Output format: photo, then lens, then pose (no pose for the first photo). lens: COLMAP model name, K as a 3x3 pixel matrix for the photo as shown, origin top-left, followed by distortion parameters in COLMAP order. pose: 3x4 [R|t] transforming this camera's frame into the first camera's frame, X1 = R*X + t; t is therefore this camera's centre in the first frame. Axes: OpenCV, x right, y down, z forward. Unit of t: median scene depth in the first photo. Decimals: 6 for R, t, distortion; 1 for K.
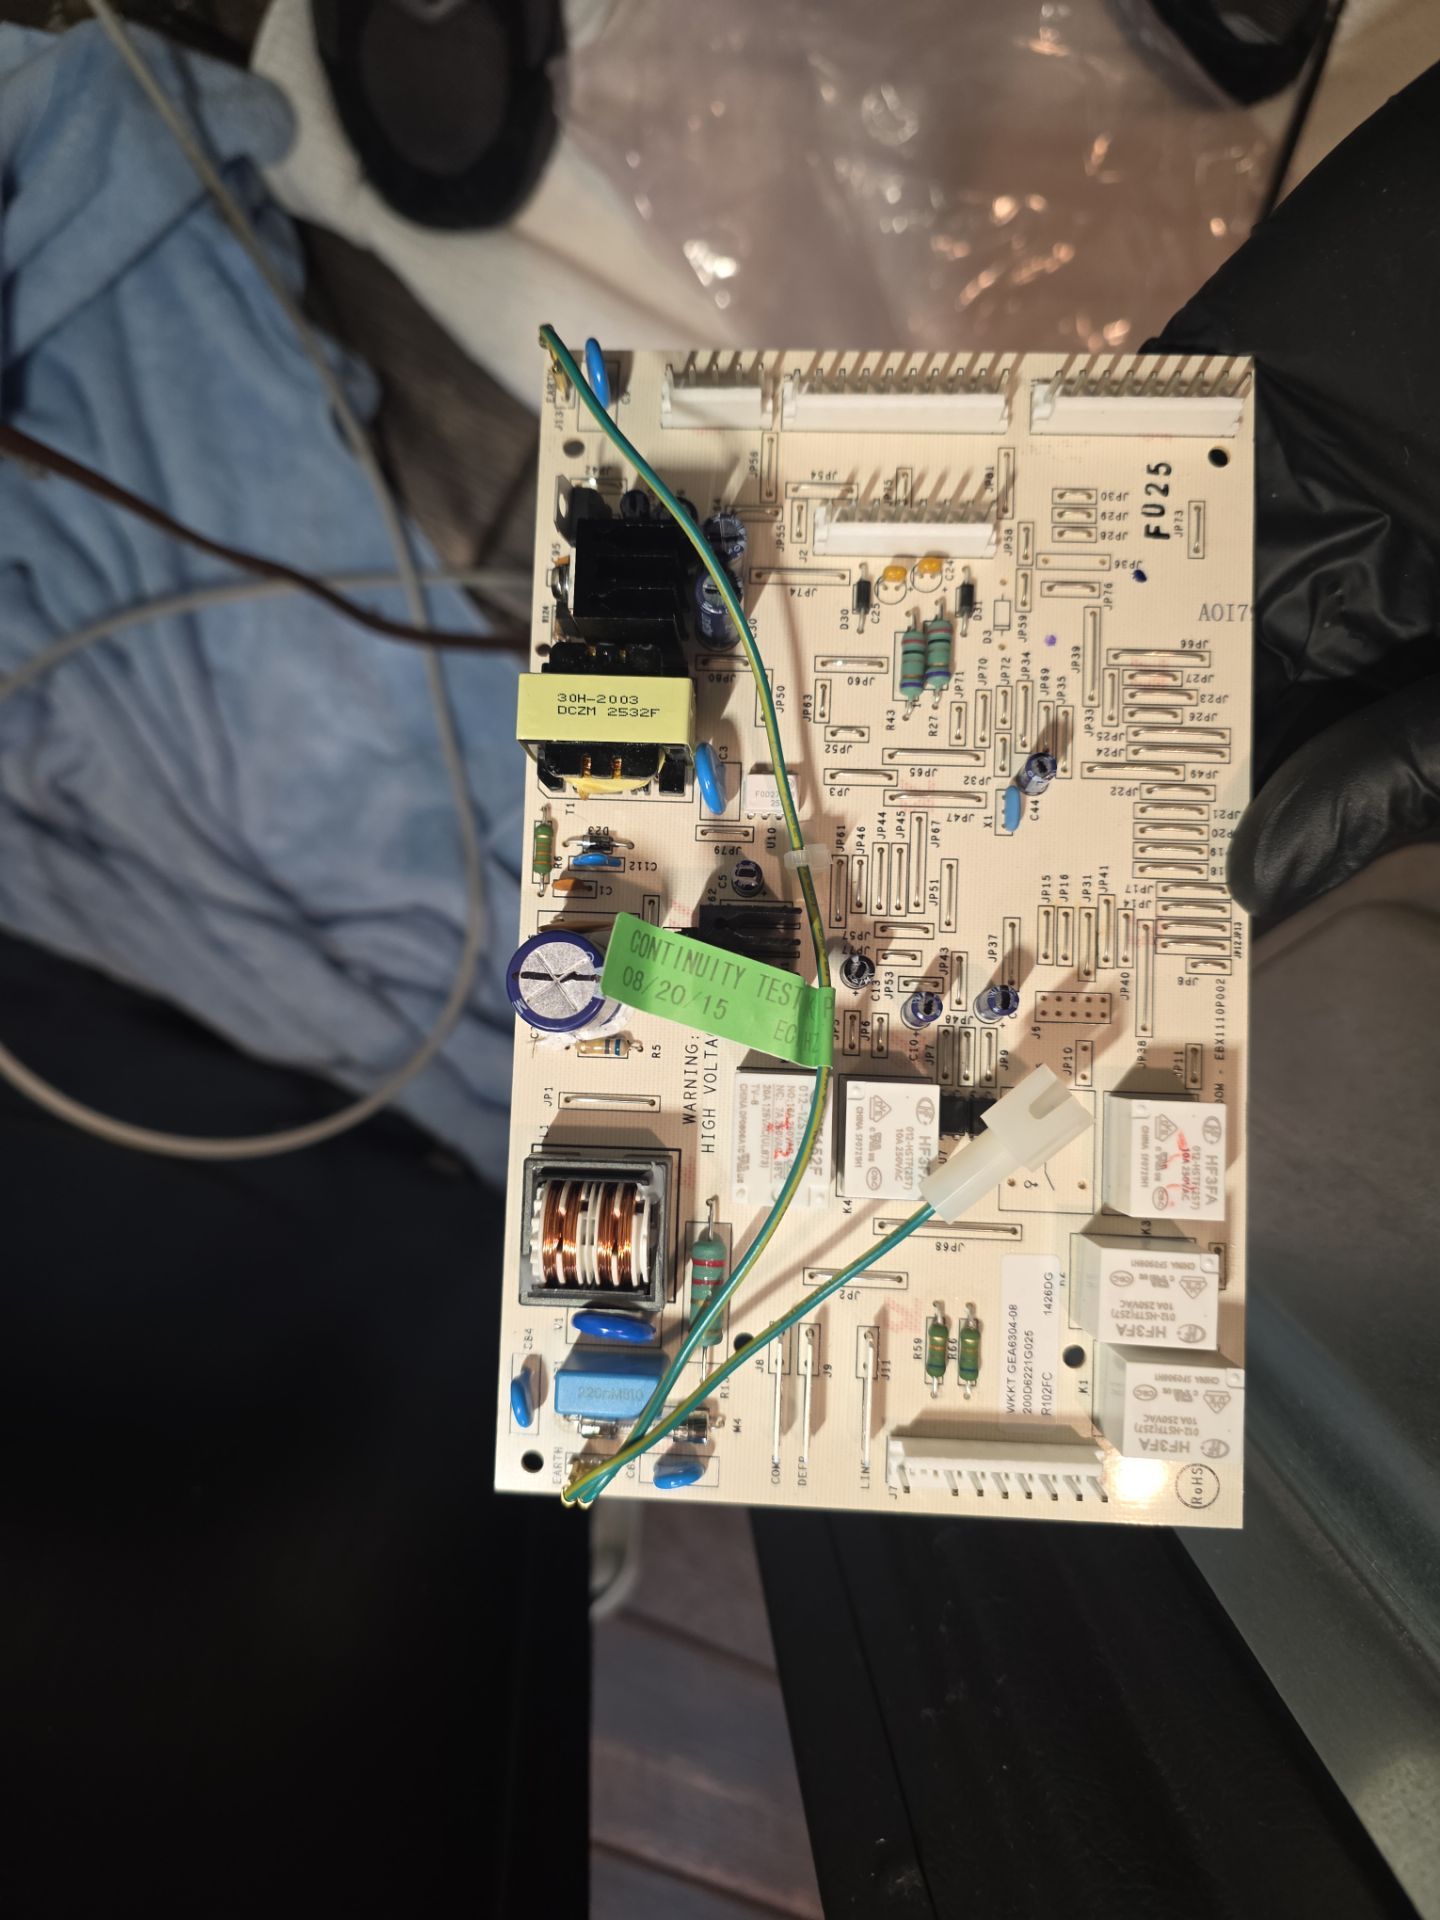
lens RADIAL K [[1238.9, 0, 720.0], [0, 1238.9, 960.0], [0, 0, 1]] dist [-0.022546, -0.001023]
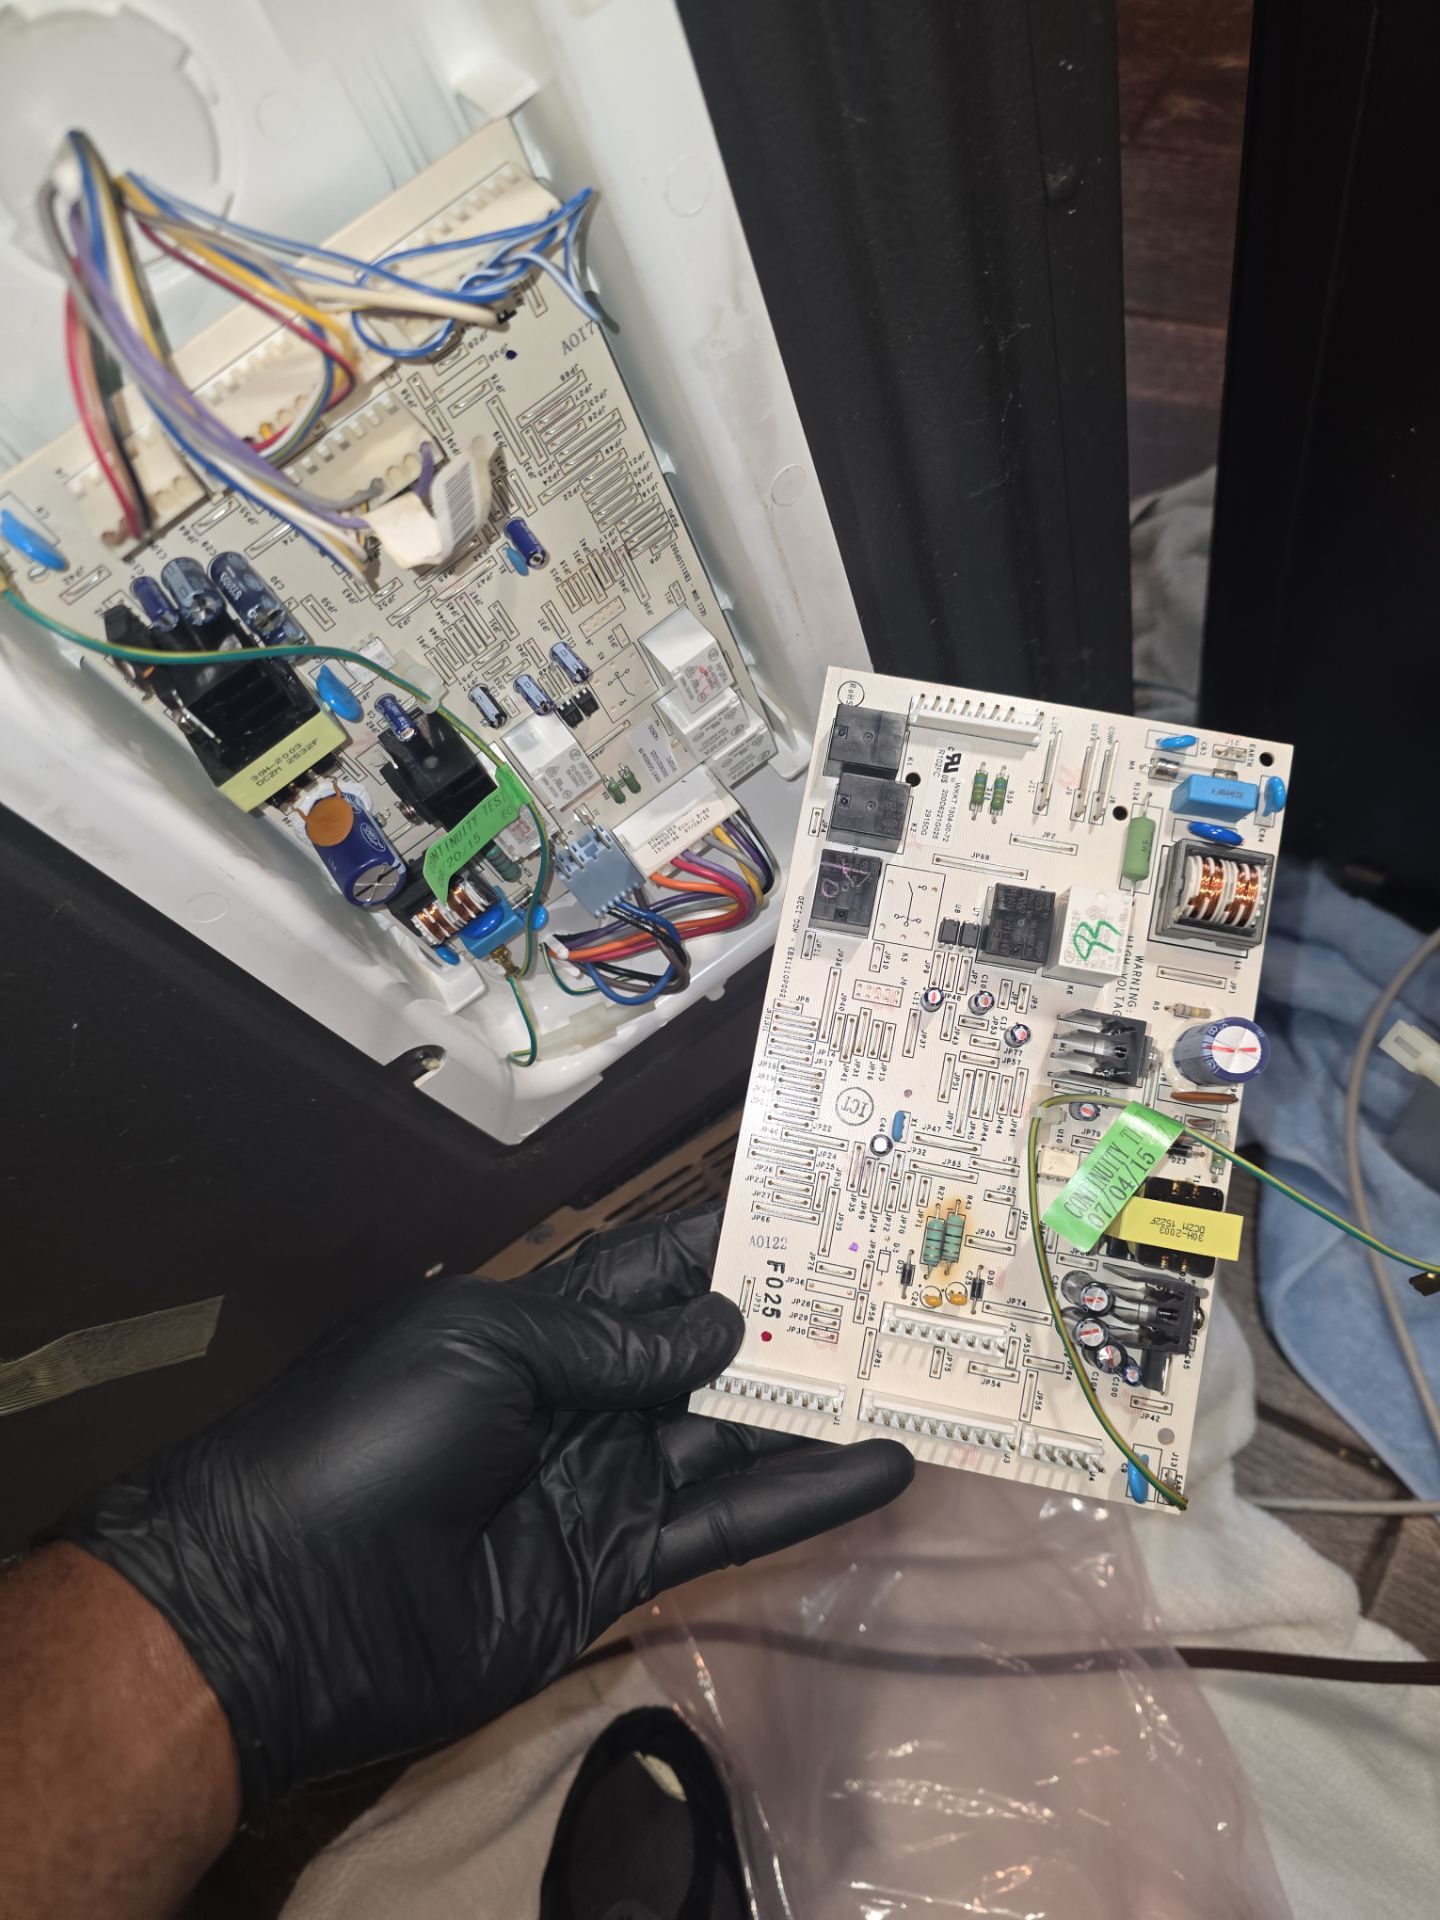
lens RADIAL K [[1238.9, 0, 720.0], [0, 1238.9, 960.0], [0, 0, 1]] dist [-0.022546, -0.001023]
pose [[-0.981839, -0.143087, 0.124570, 0.290987], [0.163963, -0.970314, 0.177780, -0.227461], [0.095434, 0.194976, 0.976154, -0.533267]]
